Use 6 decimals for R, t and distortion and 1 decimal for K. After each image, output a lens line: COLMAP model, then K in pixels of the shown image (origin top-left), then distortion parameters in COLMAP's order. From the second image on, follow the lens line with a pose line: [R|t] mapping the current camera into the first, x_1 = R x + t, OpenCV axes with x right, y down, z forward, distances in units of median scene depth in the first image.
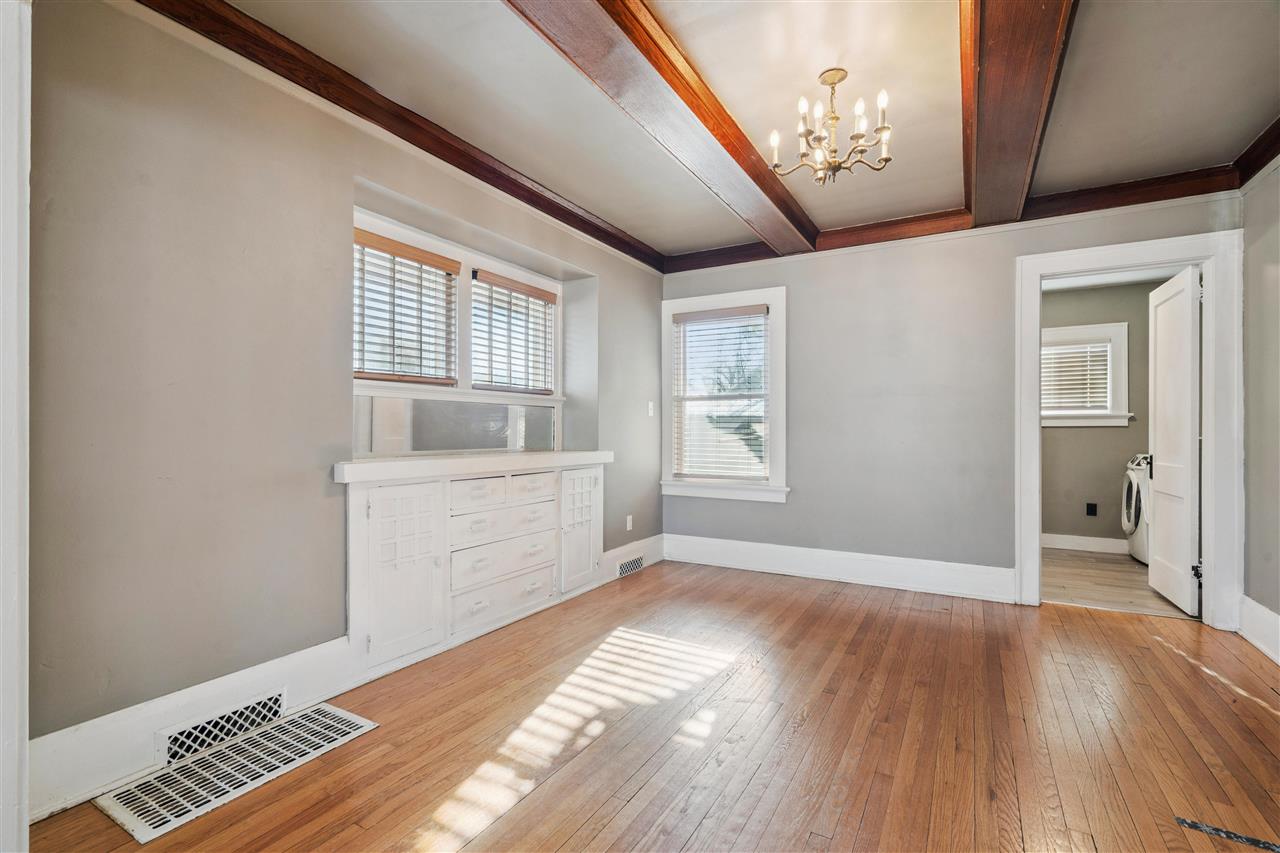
lens RADIAL K [[582.6, 0, 649.2], [0, 582.6, 429.6], [0, 0, 1]] dist [-0.002079, 0.003284]
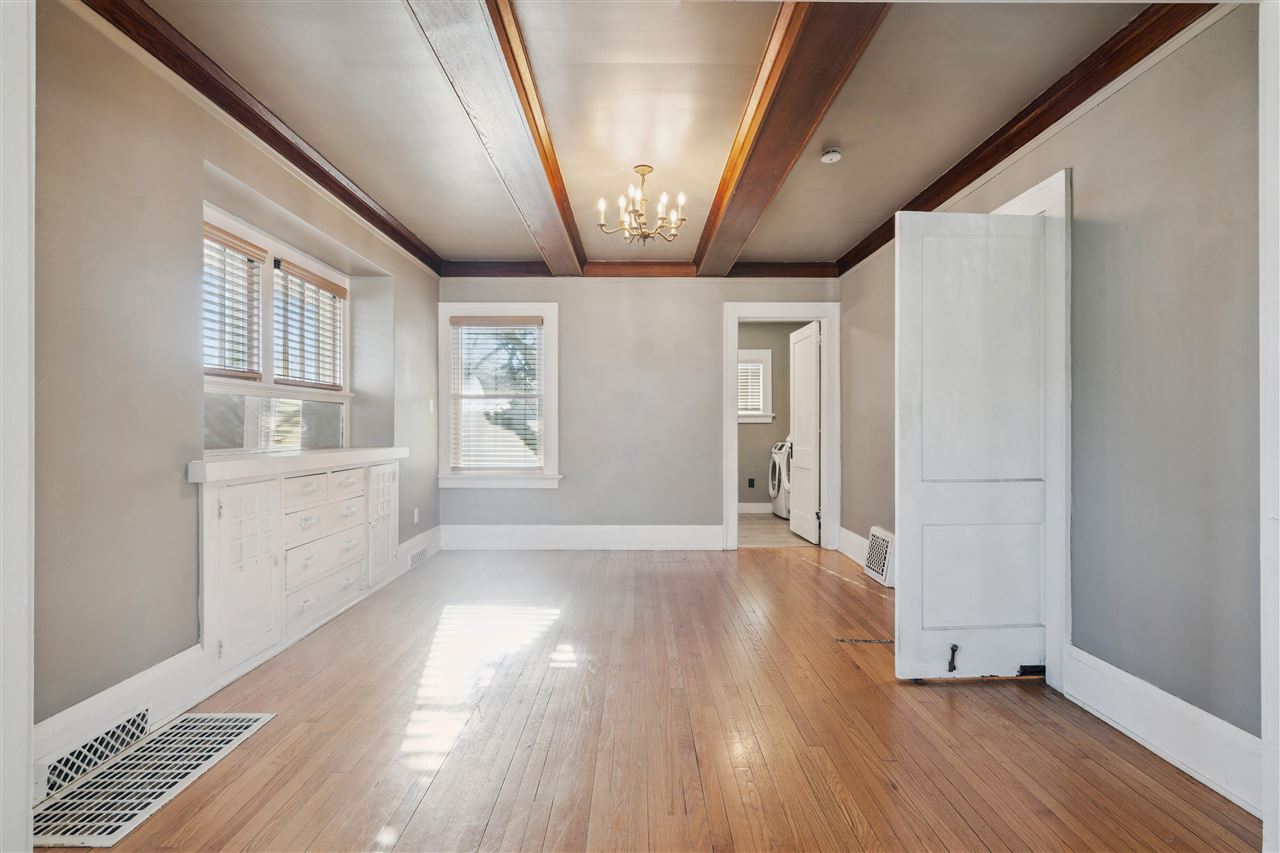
lens RADIAL K [[586.2, 0, 654.9], [0, 586.2, 426.3], [0, 0, 1]] dist [0.002147, 0.000790]
pose [[0.860508, -0.001100, 0.509436, -0.245427], [-0.000412, 0.999996, 0.002855, -0.002653], [-0.509437, -0.002666, 0.860504, -0.137644]]
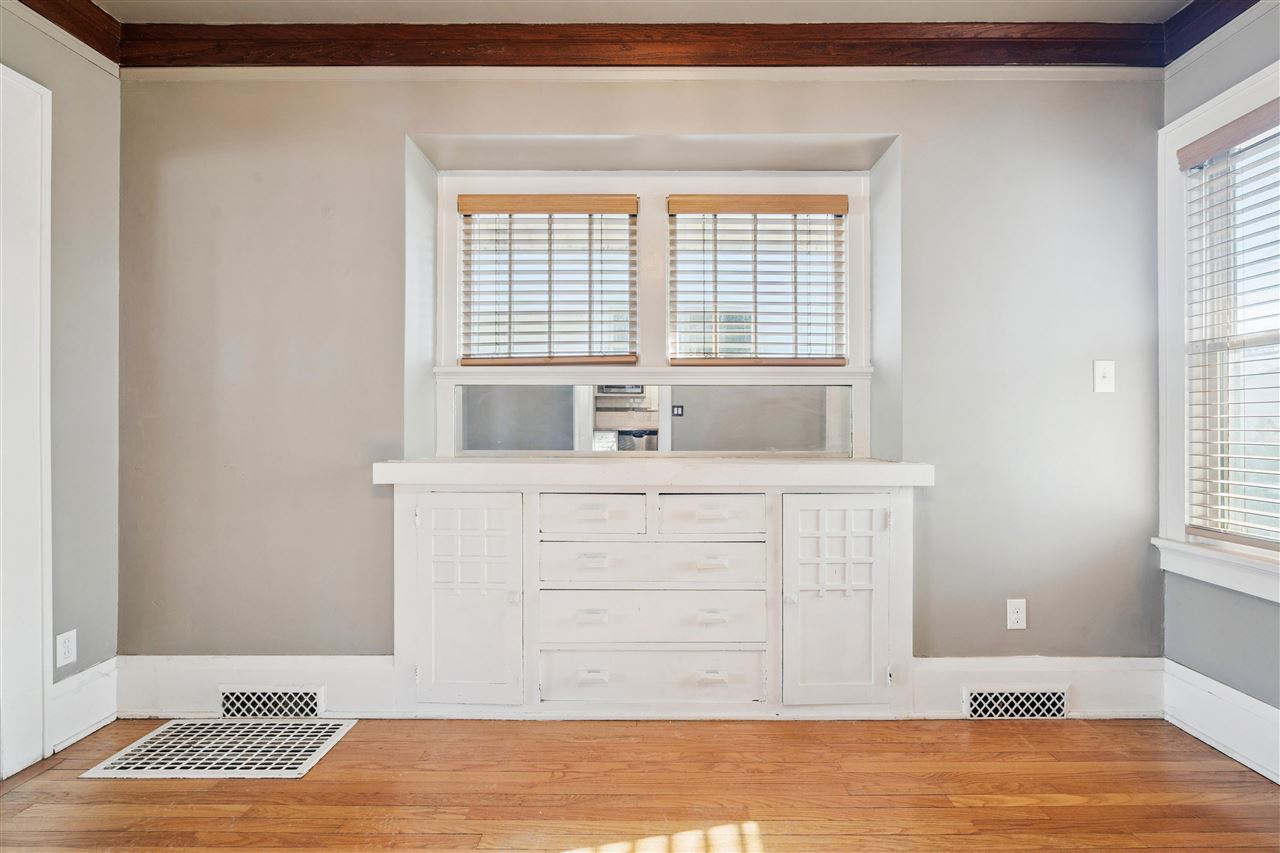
lens RADIAL K [[593.9, 0, 649.9], [0, 593.9, 419.9], [0, 0, 1]] dist [-0.003269, 0.000516]
pose [[0.480993, -0.002808, -0.876720, 0.310603], [0.003598, 0.999993, -0.001229, -0.002940], [0.876717, -0.002564, 0.481000, 0.605321]]
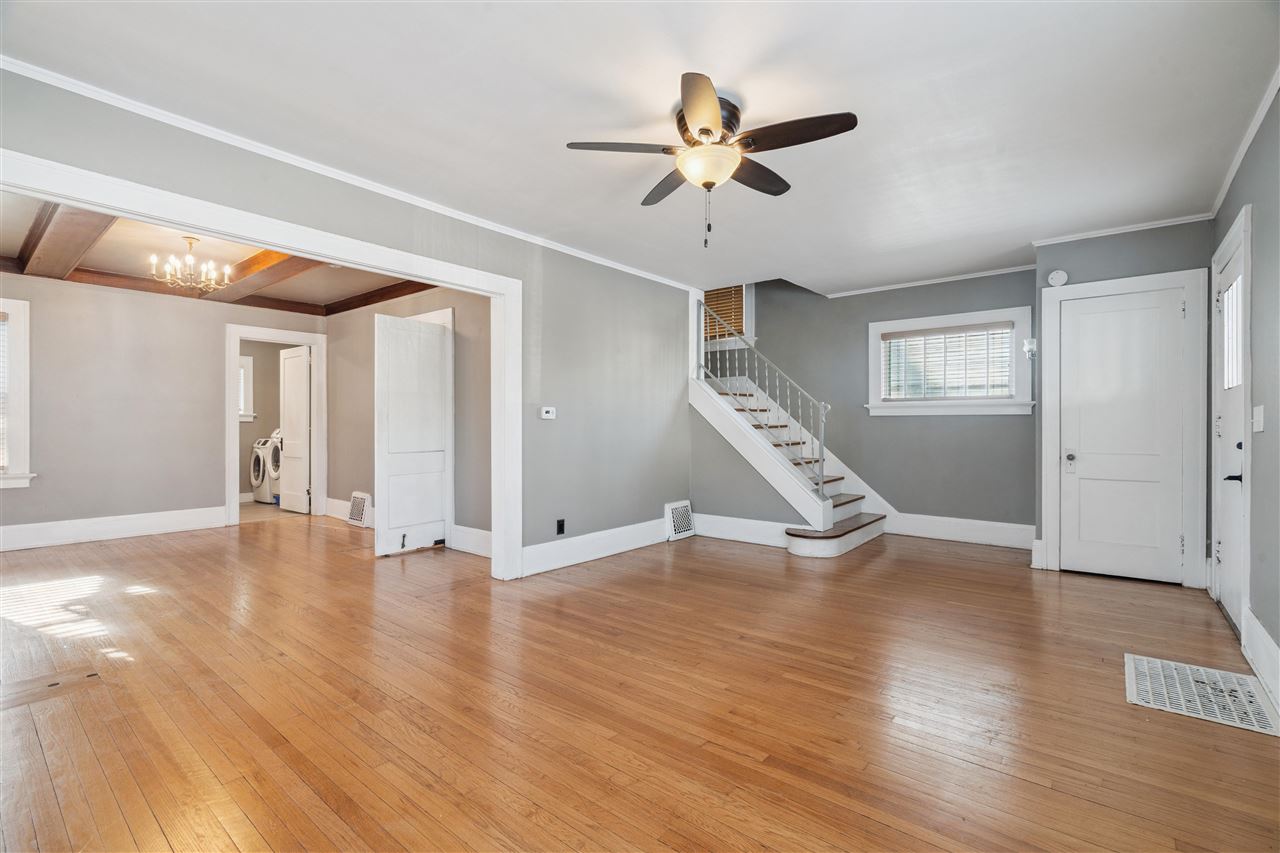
lens RADIAL K [[575.4, 0, 608.7], [0, 575.4, 423.5], [0, 0, 1]] dist [0.013100, 0.000103]
pose [[0.226920, -0.000399, 0.973913, -0.820123], [-0.001992, 0.999998, 0.000874, -0.006959], [-0.973911, -0.002139, 0.226918, -0.510737]]
